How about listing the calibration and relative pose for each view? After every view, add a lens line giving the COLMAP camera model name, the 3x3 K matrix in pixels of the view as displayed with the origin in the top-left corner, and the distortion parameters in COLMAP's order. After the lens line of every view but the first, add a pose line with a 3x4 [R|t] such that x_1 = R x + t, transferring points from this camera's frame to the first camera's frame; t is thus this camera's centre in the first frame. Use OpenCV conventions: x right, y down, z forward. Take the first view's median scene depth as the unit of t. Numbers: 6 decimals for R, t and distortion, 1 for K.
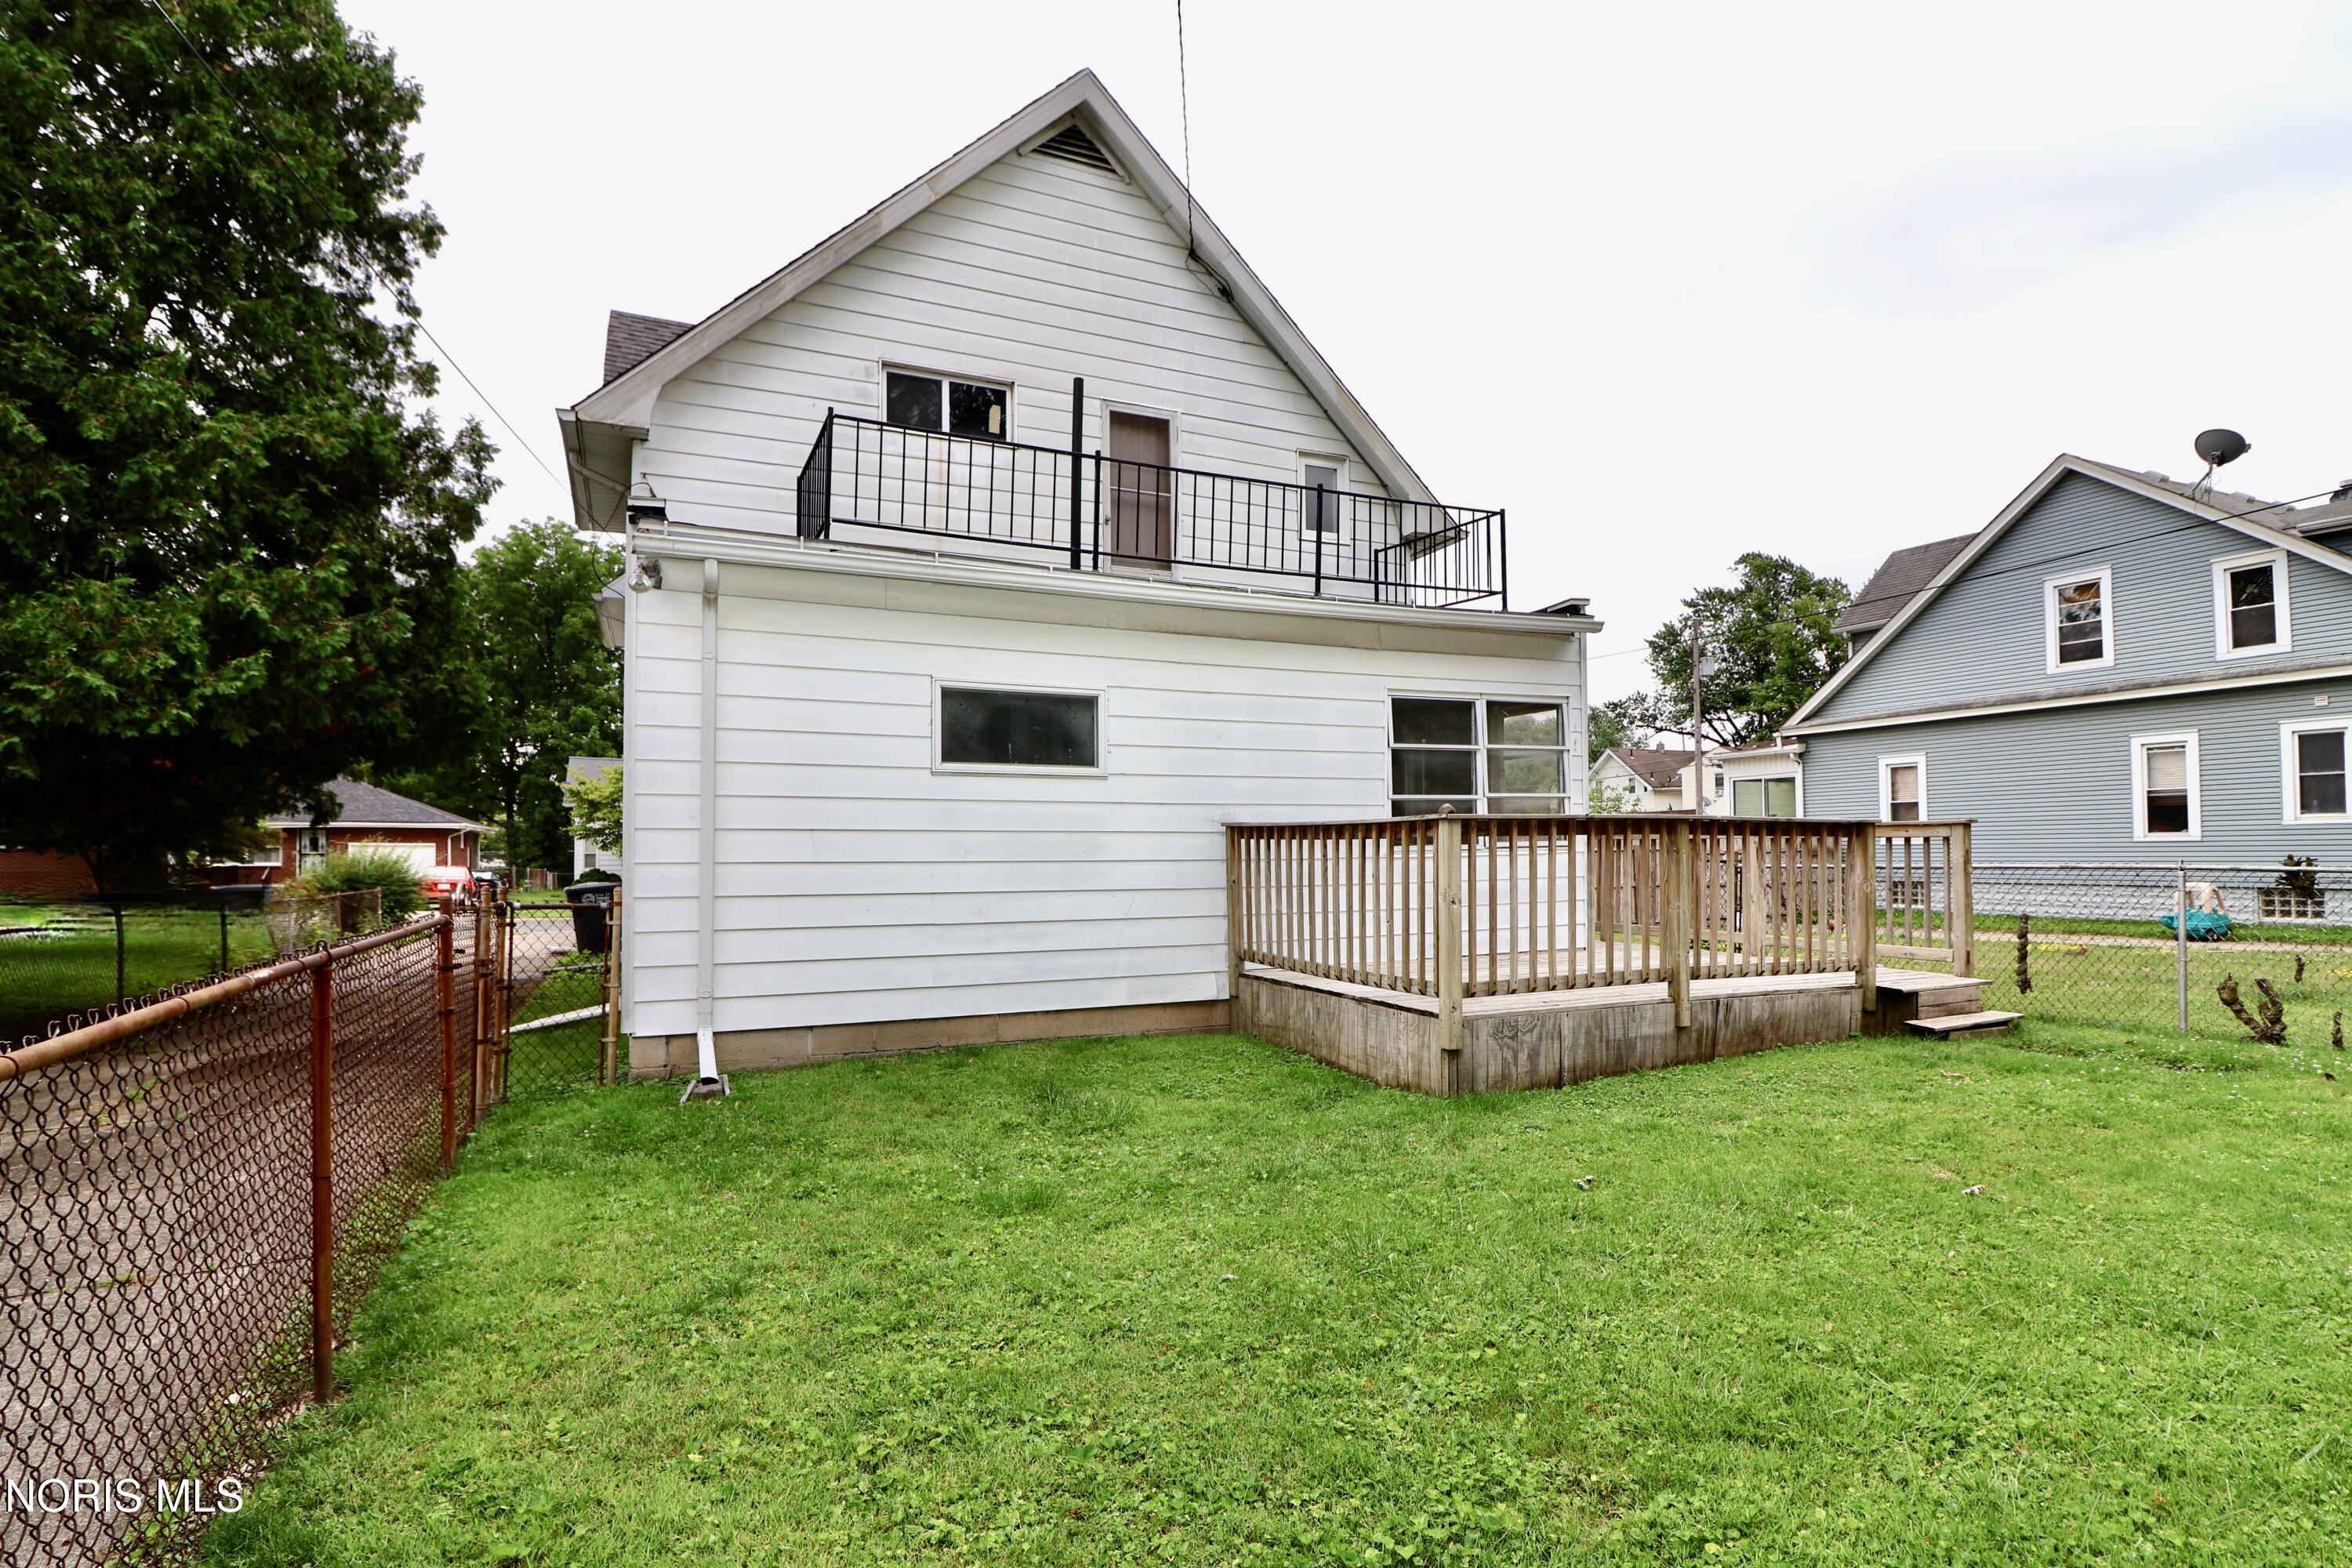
lens RADIAL K [[1154.9, 0, 1170.9], [0, 1154.9, 808.5], [0, 0, 1]] dist [-0.006239, -0.002073]
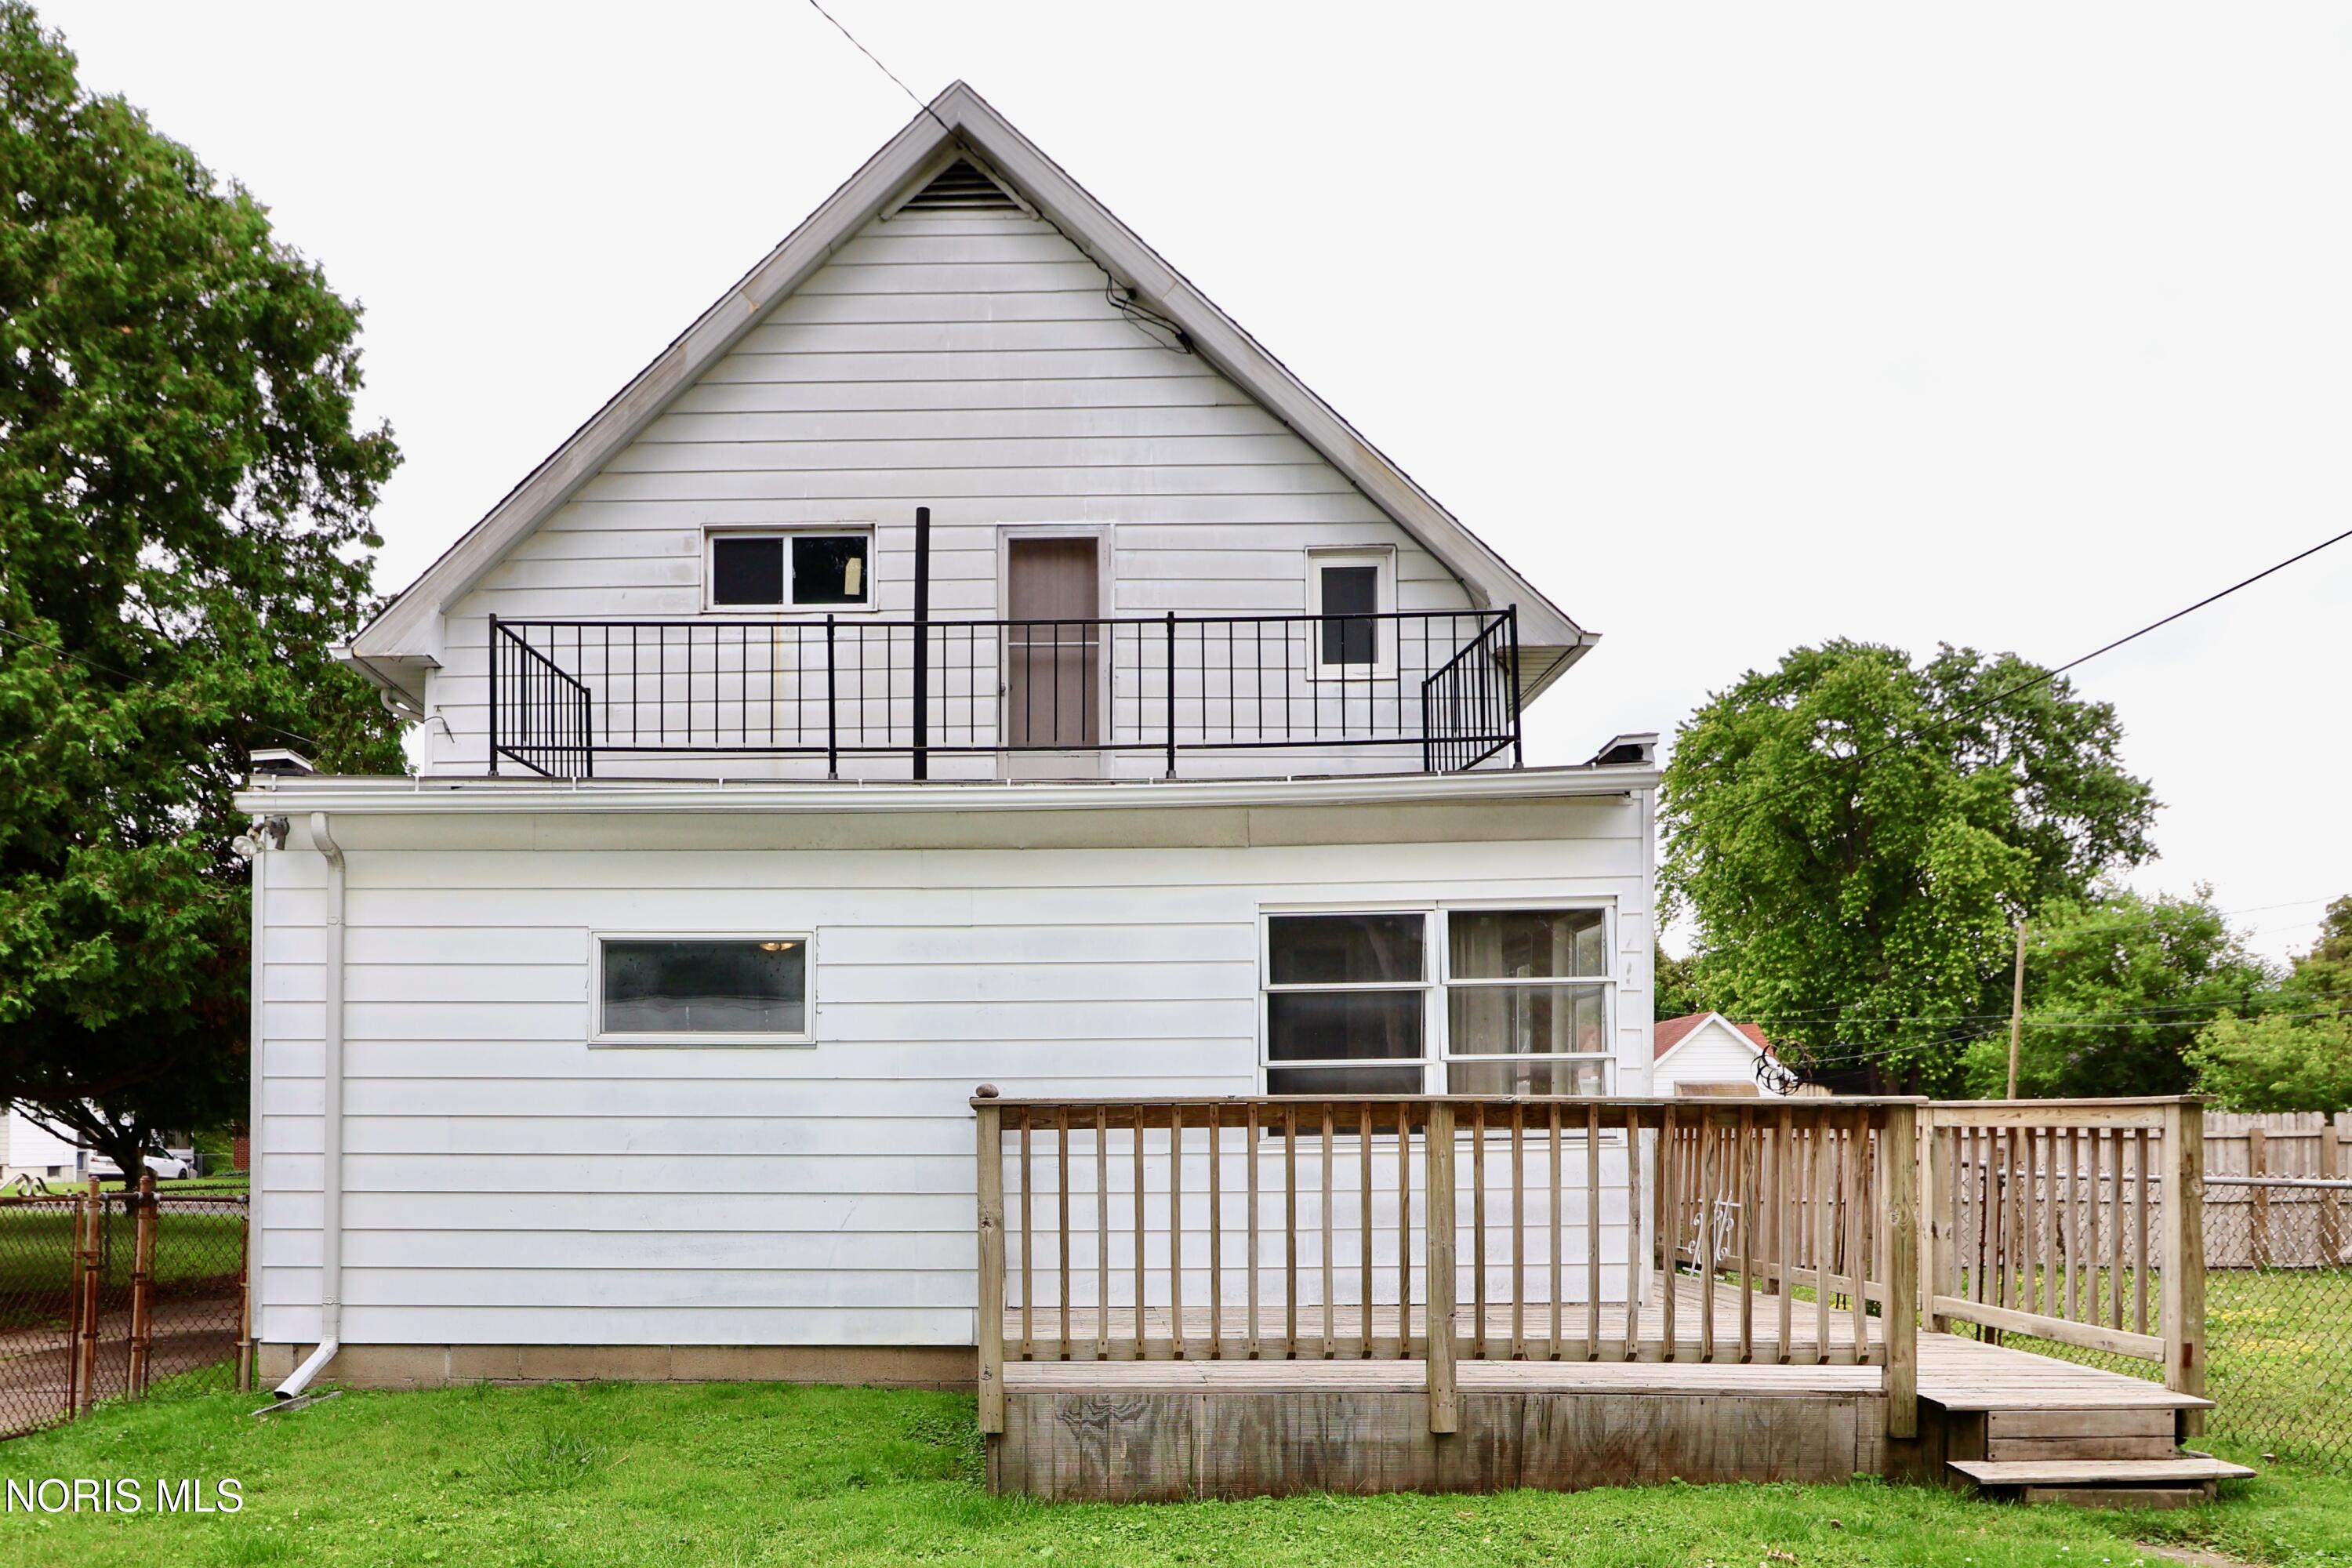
lens RADIAL K [[1592.2, 0, 976.6], [0, 1592.2, 1106.1], [0, 0, 1]] dist [-0.004884, 0.000577]
pose [[0.899326, -0.001529, -0.437276, 0.488491], [0.012249, 0.999690, 0.021696, -0.008595], [0.437107, -0.024868, 0.899066, 0.094558]]
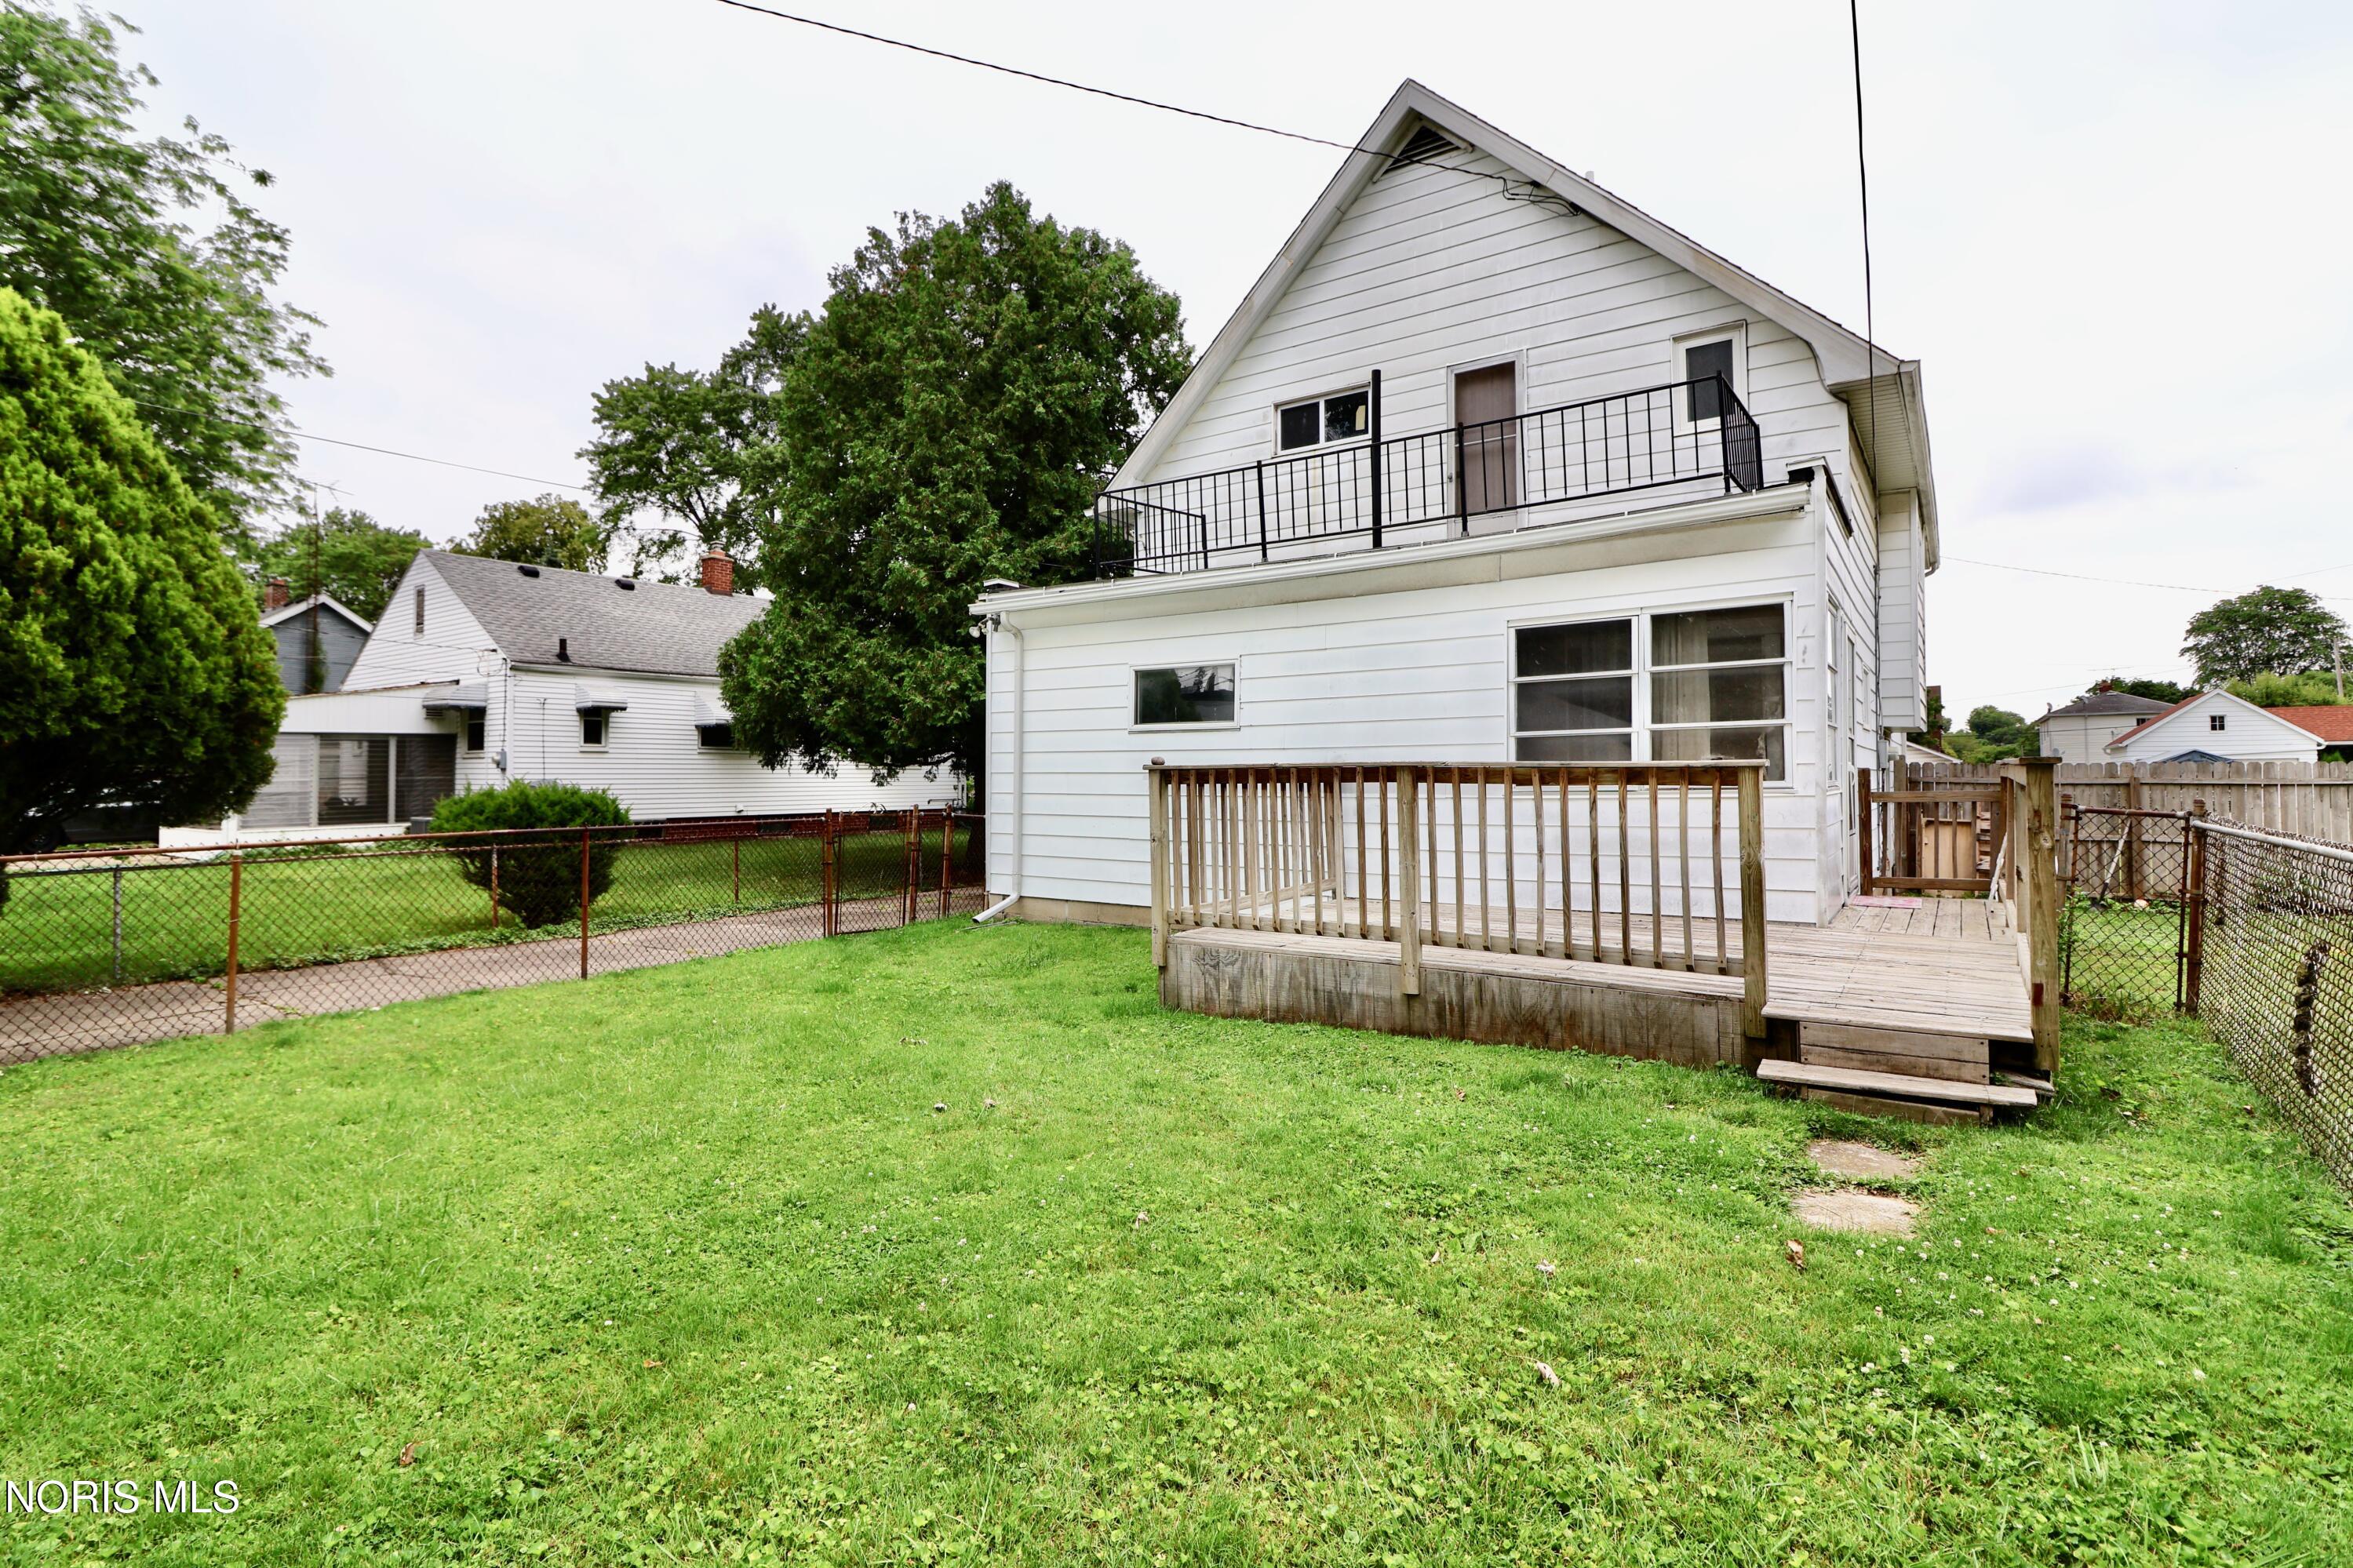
lens RADIAL K [[1120.9, 0, 1181.8], [0, 1120.9, 719.2], [0, 0, 1]] dist [0.001080, -0.000161]
pose [[0.509212, -0.037683, -0.859816, 0.923206], [0.033146, 0.999158, -0.024160, -0.010757], [0.860003, -0.016197, 0.510033, 0.324252]]
